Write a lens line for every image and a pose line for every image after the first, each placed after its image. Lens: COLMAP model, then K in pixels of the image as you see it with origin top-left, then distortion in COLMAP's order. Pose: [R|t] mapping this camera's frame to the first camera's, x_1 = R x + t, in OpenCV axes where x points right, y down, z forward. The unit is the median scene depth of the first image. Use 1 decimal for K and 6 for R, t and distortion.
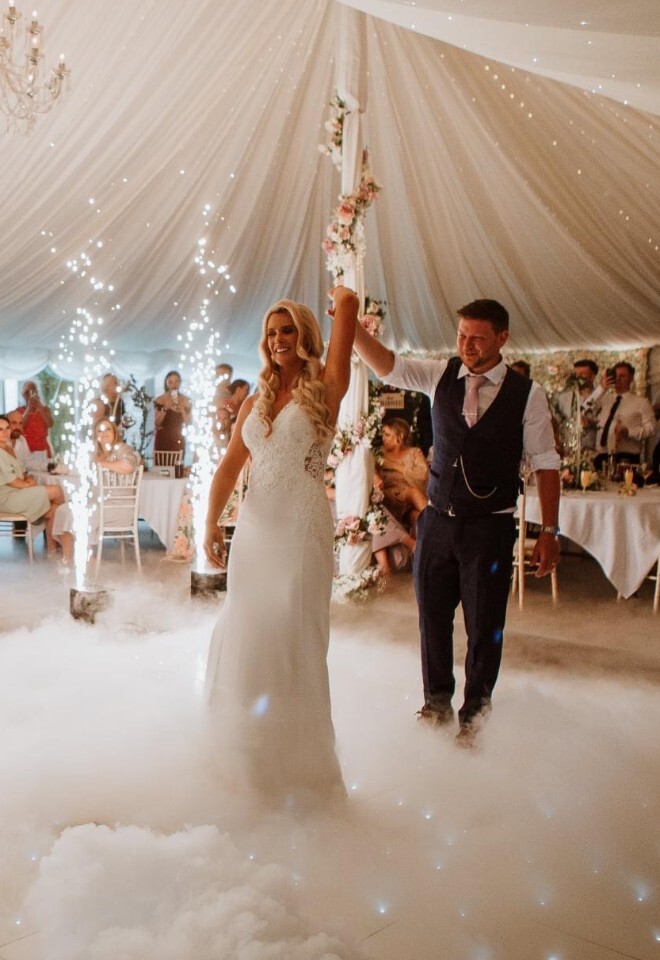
lens RADIAL K [[1440.0, 0, 330.0], [0, 1440.0, 480.0], [0, 0, 1]] dist [-0.047179, -0.019803]
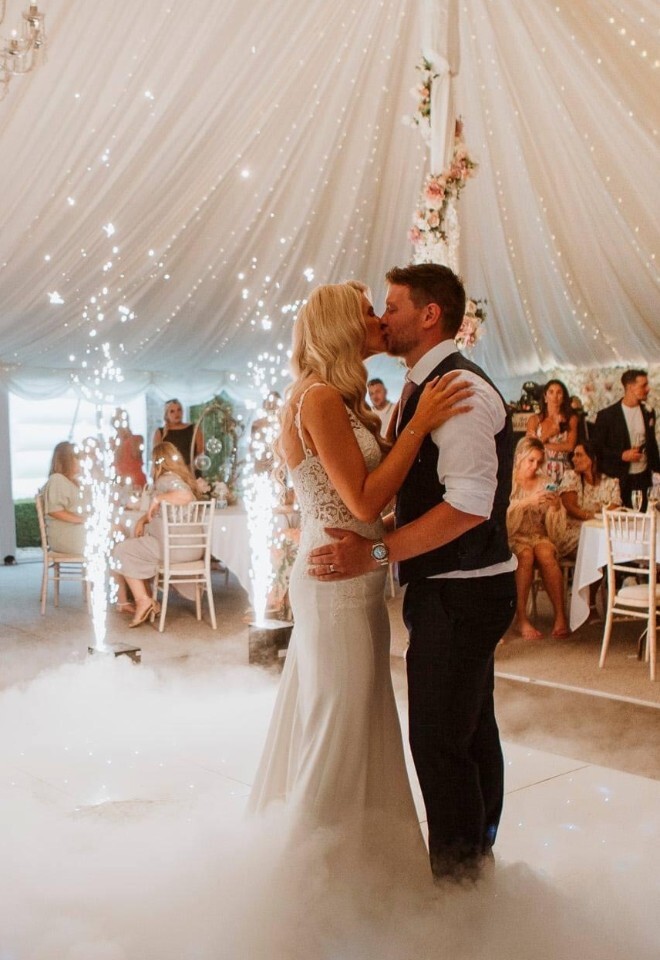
lens RADIAL K [[1440.0, 0, 330.0], [0, 1440.0, 480.0], [0, 0, 1]] dist [-0.047179, -0.019803]
pose [[0.989295, -0.008737, -0.145664, 0.070631], [0.005458, 0.999723, -0.022895, -0.001179], [0.145824, 0.021855, 0.989069, 0.166932]]
